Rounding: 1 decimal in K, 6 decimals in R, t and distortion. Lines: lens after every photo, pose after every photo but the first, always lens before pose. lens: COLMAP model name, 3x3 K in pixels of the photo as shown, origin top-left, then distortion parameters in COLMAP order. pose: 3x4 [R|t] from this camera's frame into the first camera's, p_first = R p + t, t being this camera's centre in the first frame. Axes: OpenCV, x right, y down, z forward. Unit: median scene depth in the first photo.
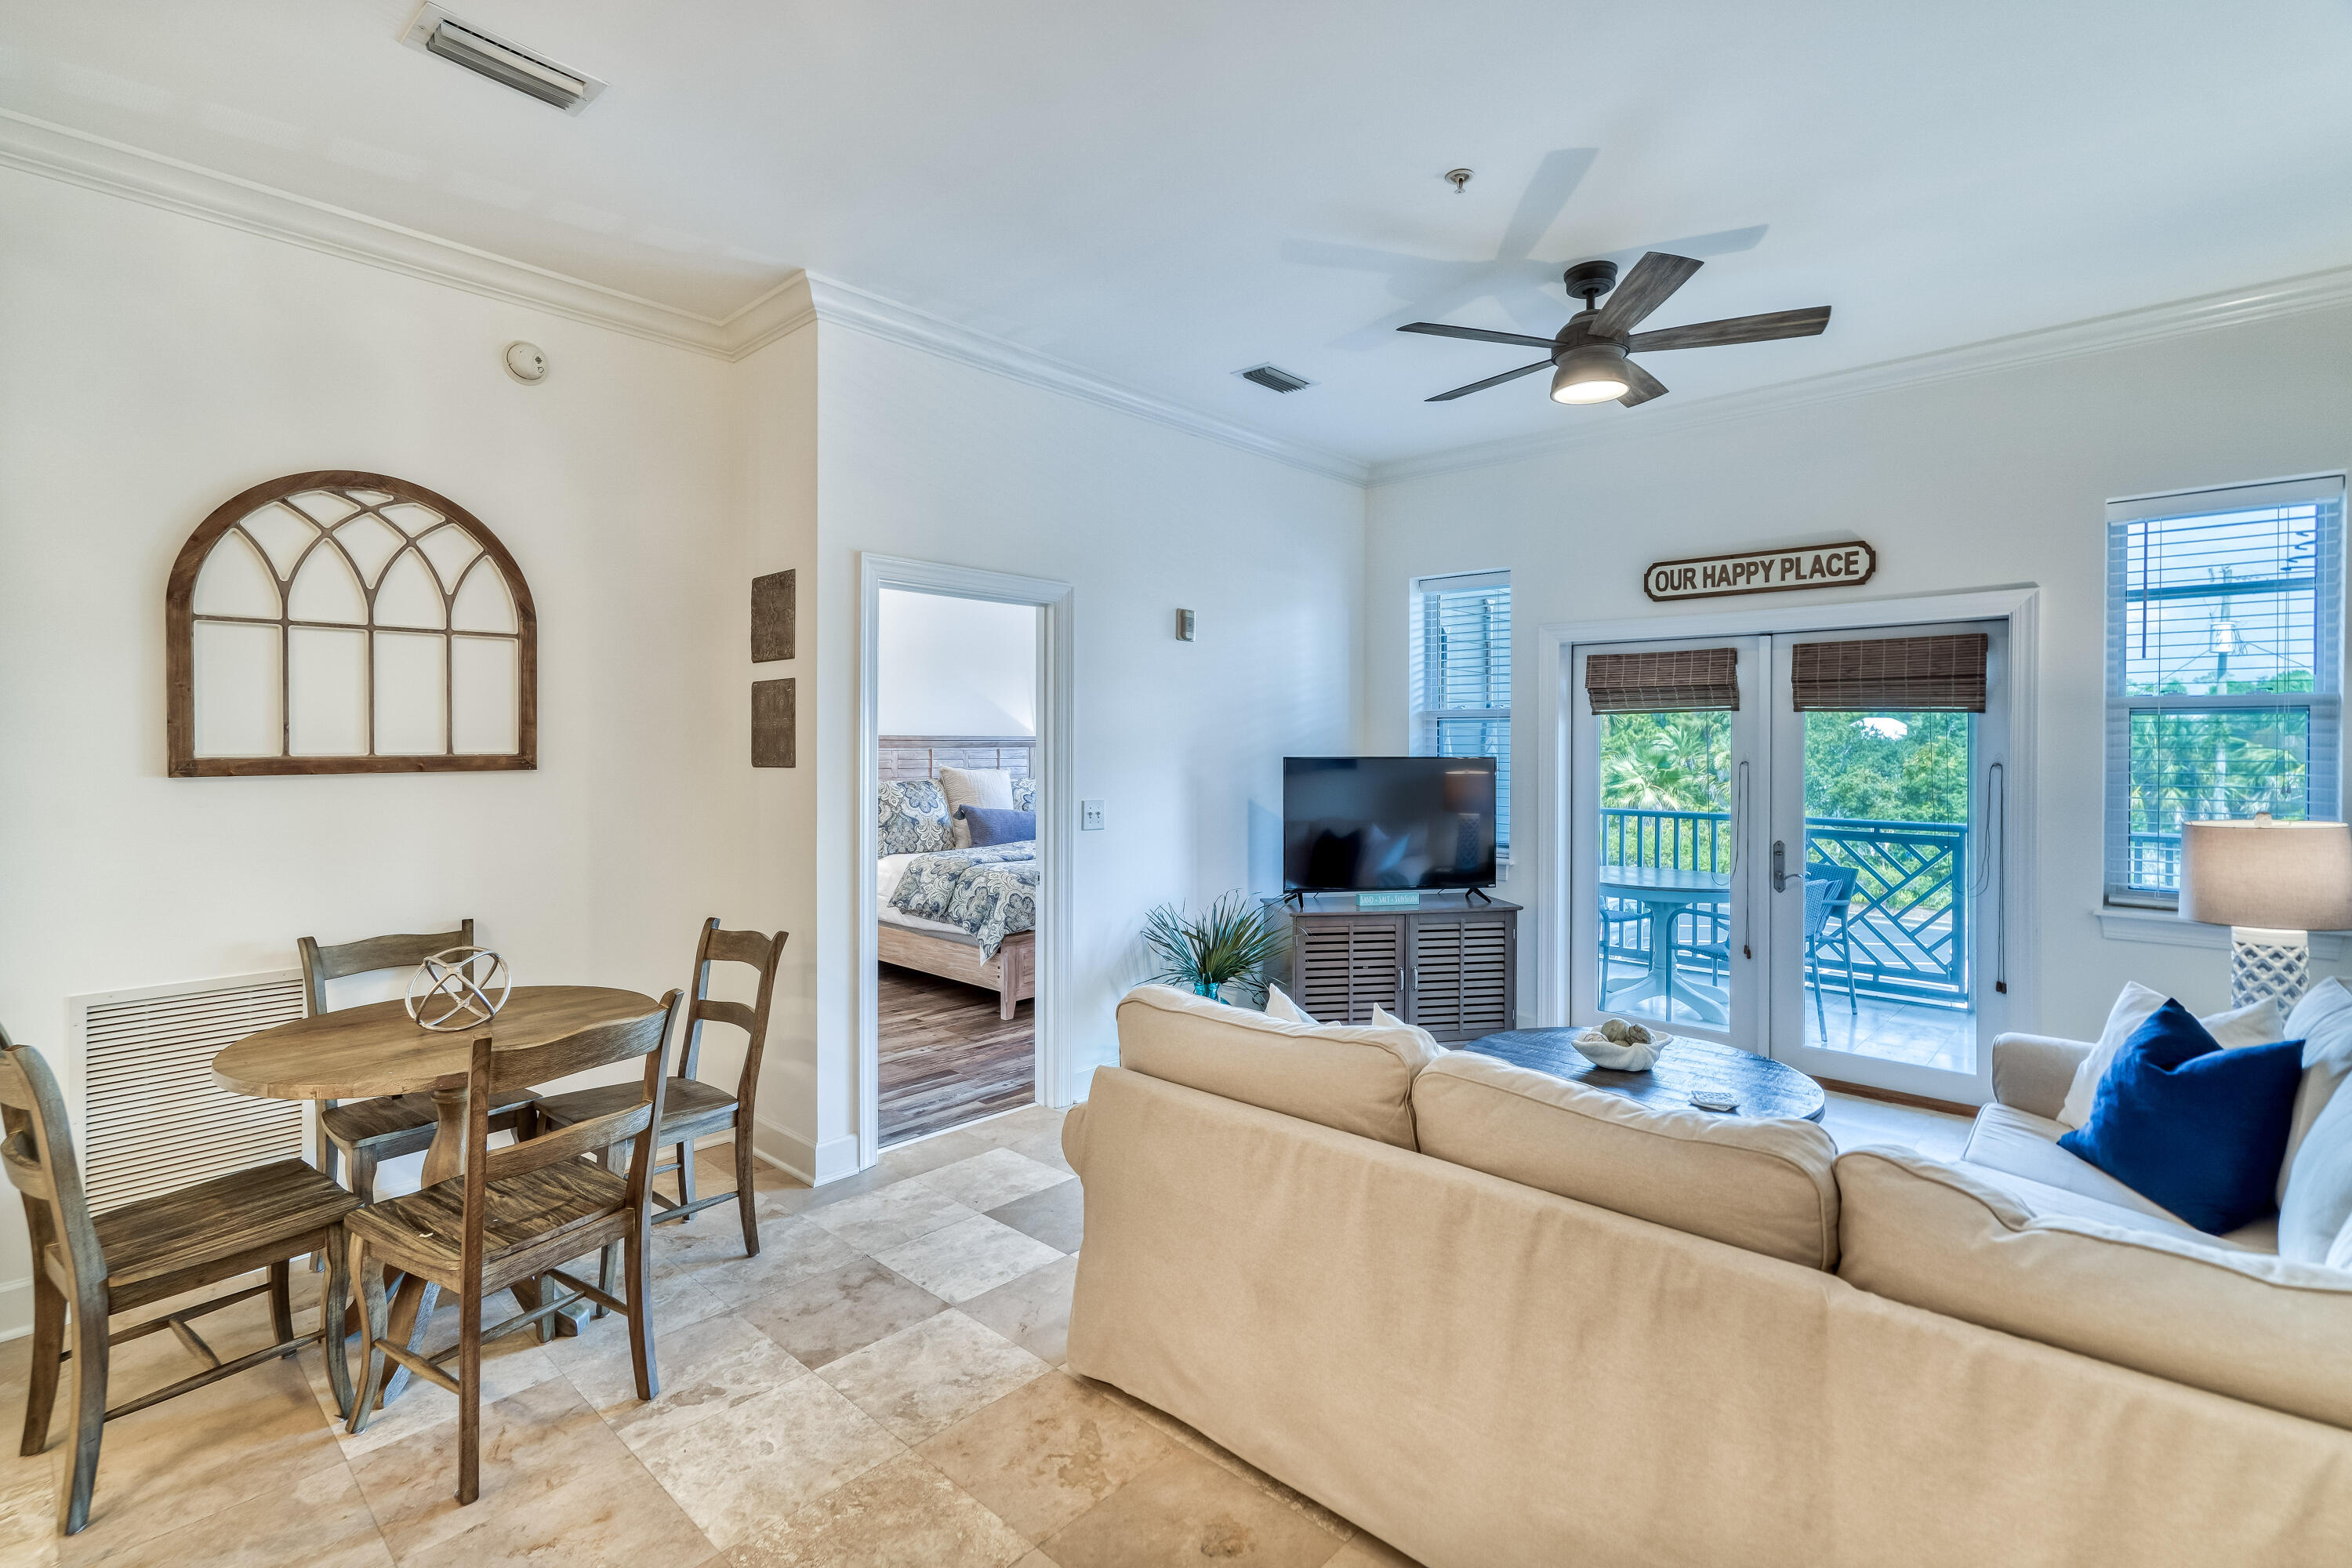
lens RADIAL K [[1087.0, 0, 1220.9], [0, 1087.0, 743.4], [0, 0, 1]] dist [-0.000041, 0.008472]
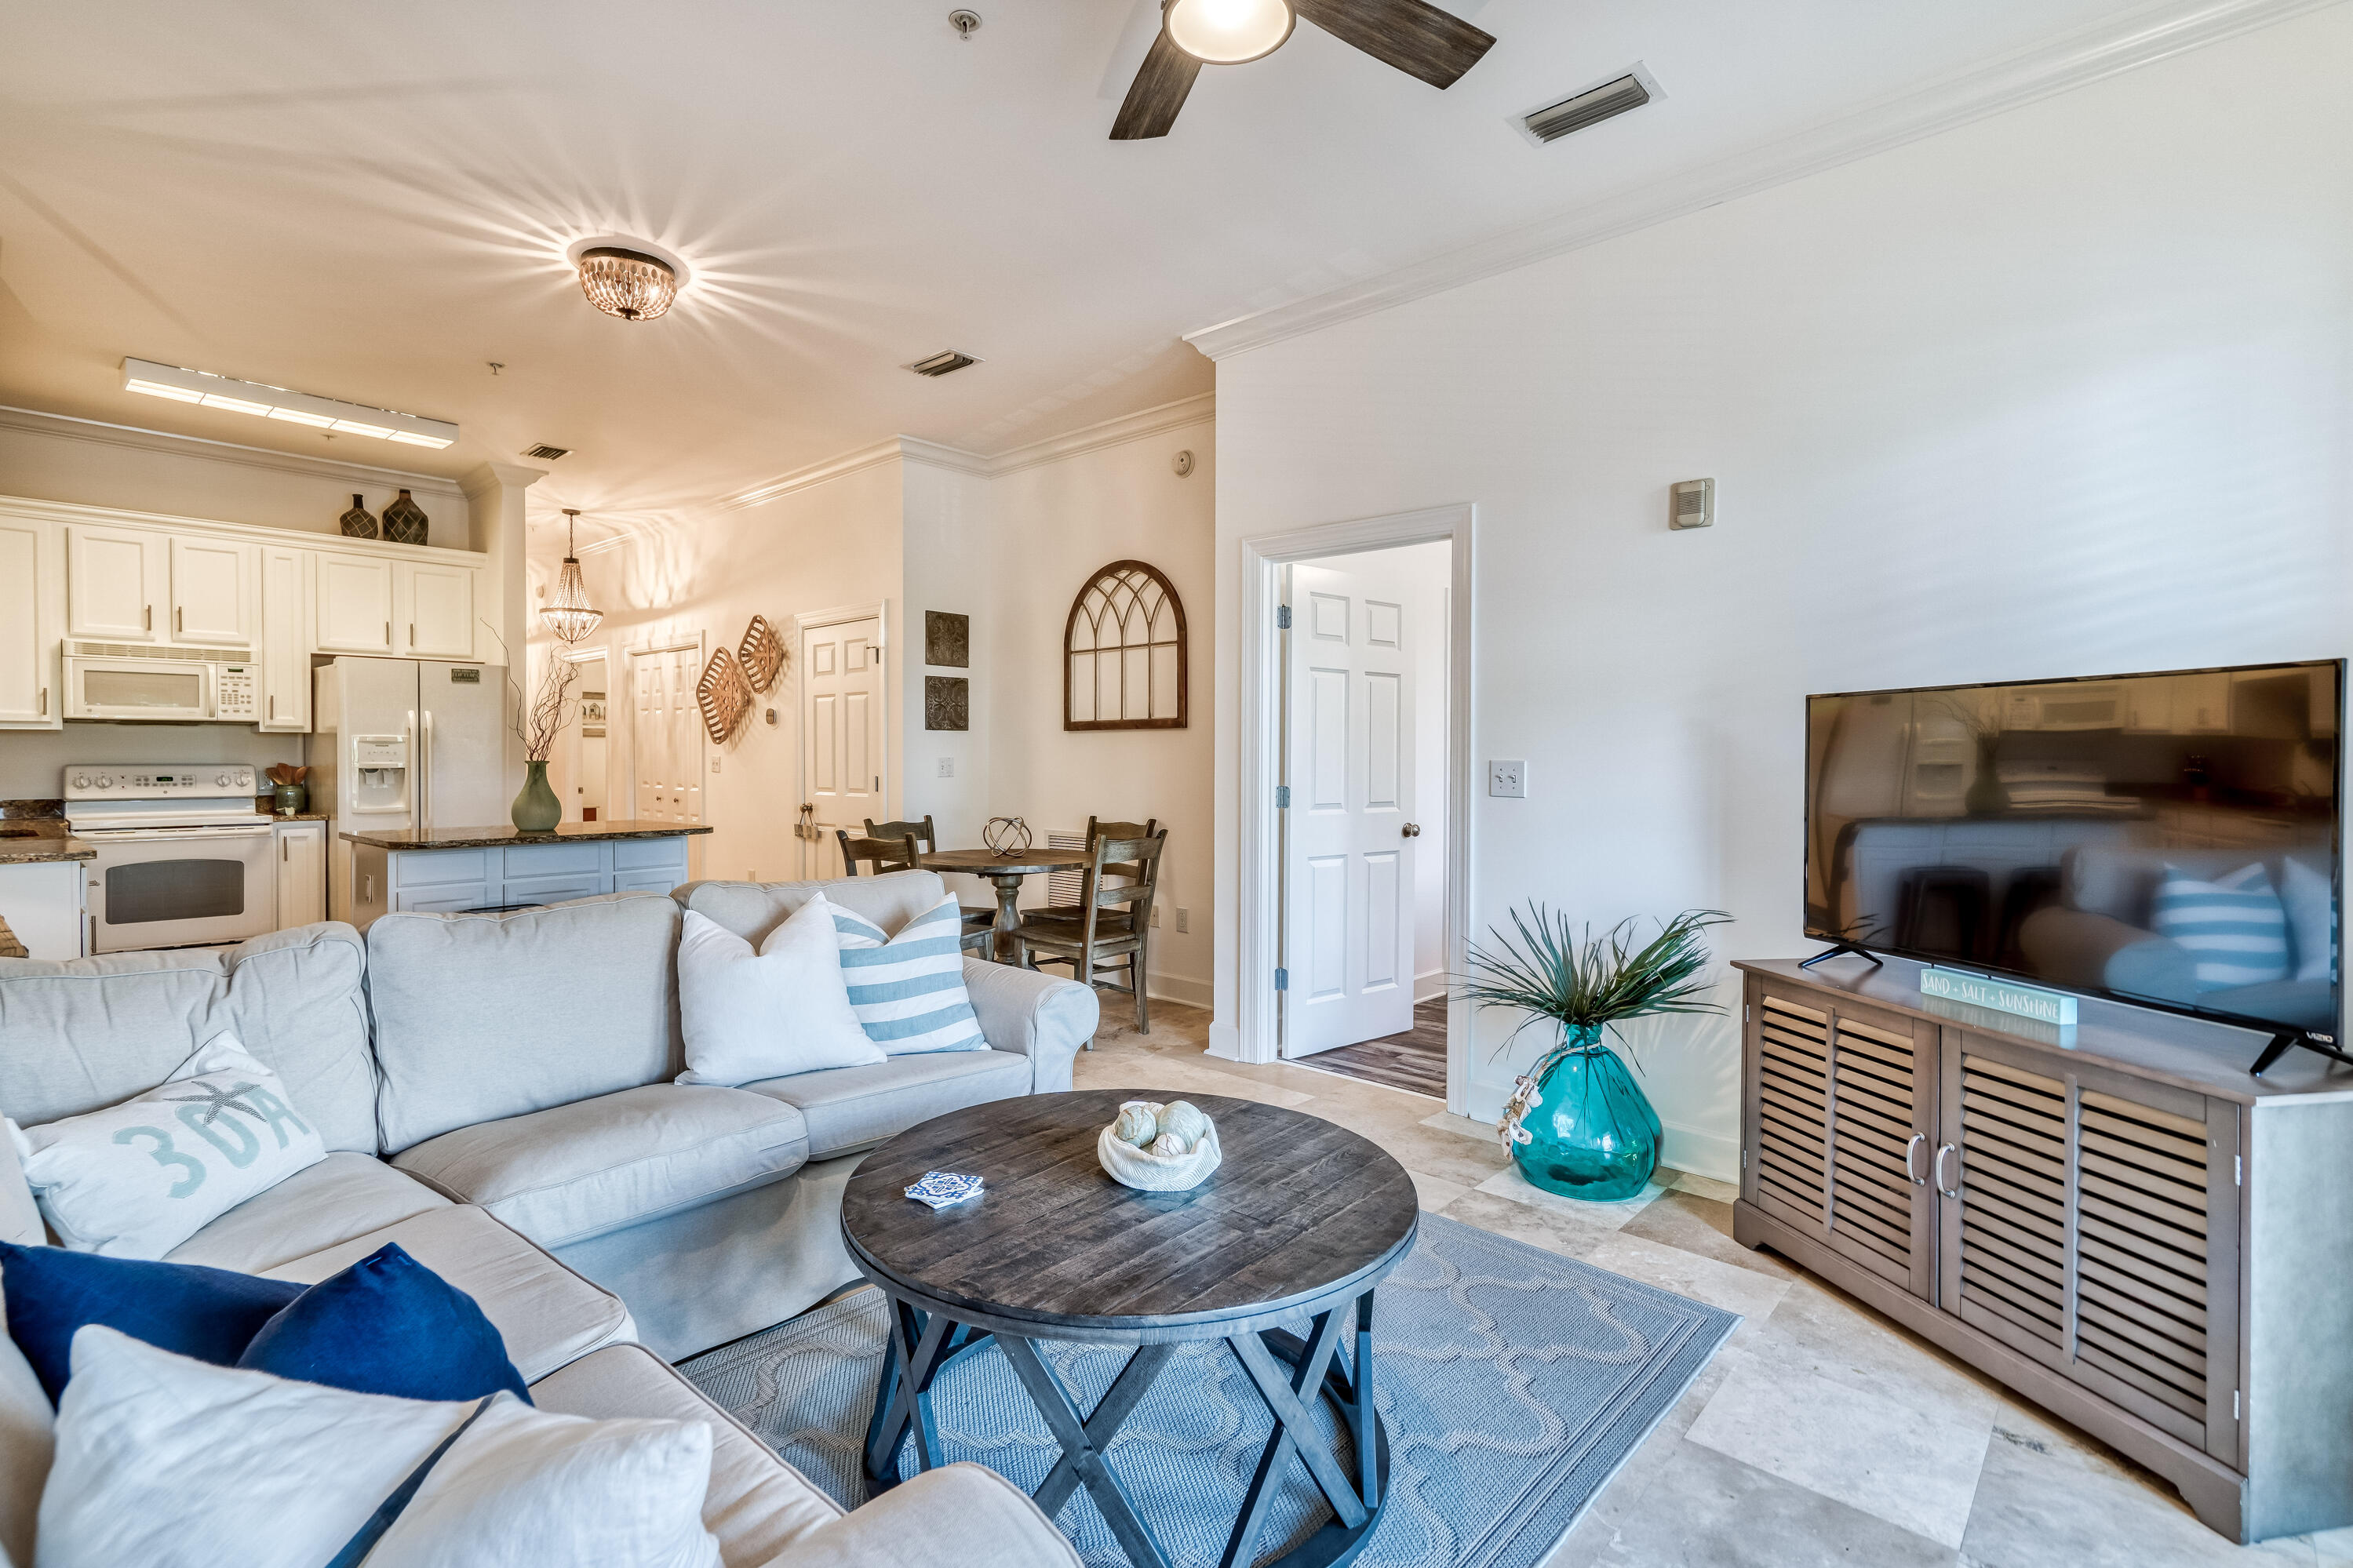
lens RADIAL K [[1087.3, 0, 1076.9], [0, 1087.3, 762.1], [0, 0, 1]] dist [-0.000041, 0.008472]
pose [[-0.042464, 0.005918, -0.999080, 0.875824], [-0.003596, 0.999975, 0.006076, 0.061310], [0.999092, 0.003851, -0.042442, 0.889383]]
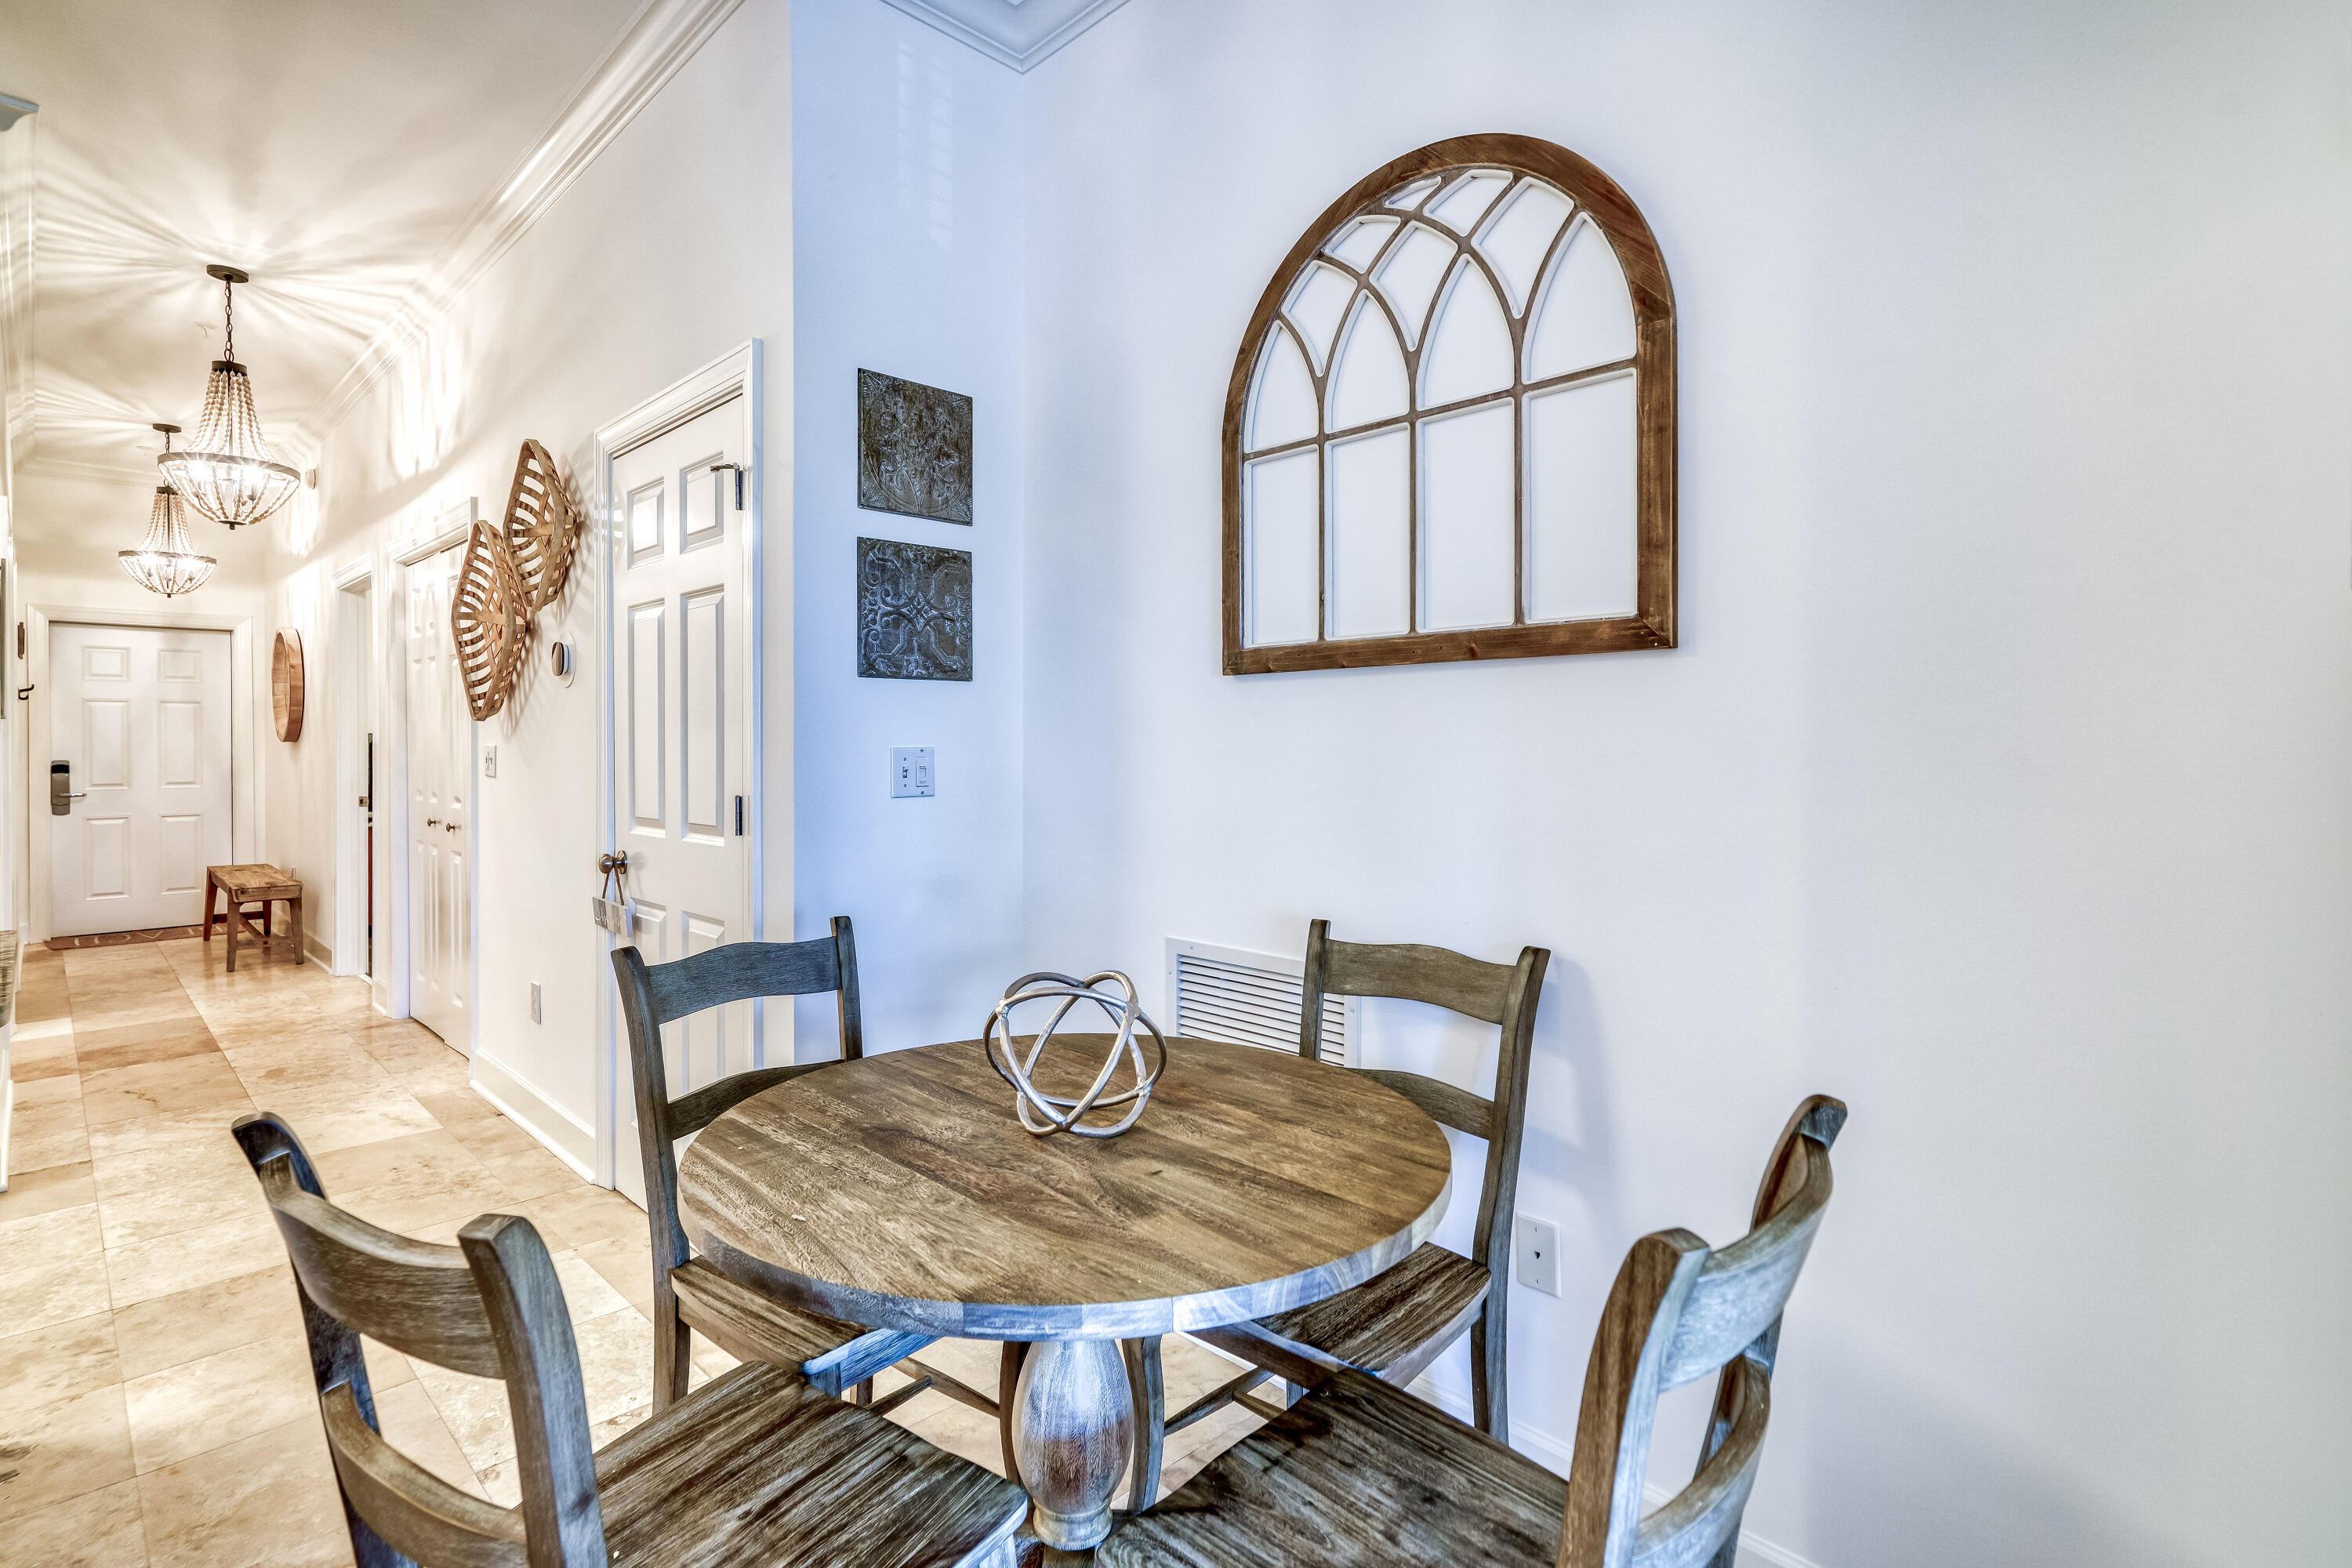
lens RADIAL K [[1087.0, 0, 1089.9], [0, 1087.0, 749.3], [0, 0, 1]] dist [-0.000041, 0.008472]
pose [[-0.081209, 0.010562, -0.996641, -0.158393], [0.000450, 0.999944, 0.010560, 0.059251], [0.996697, 0.000409, -0.081210, 0.775251]]
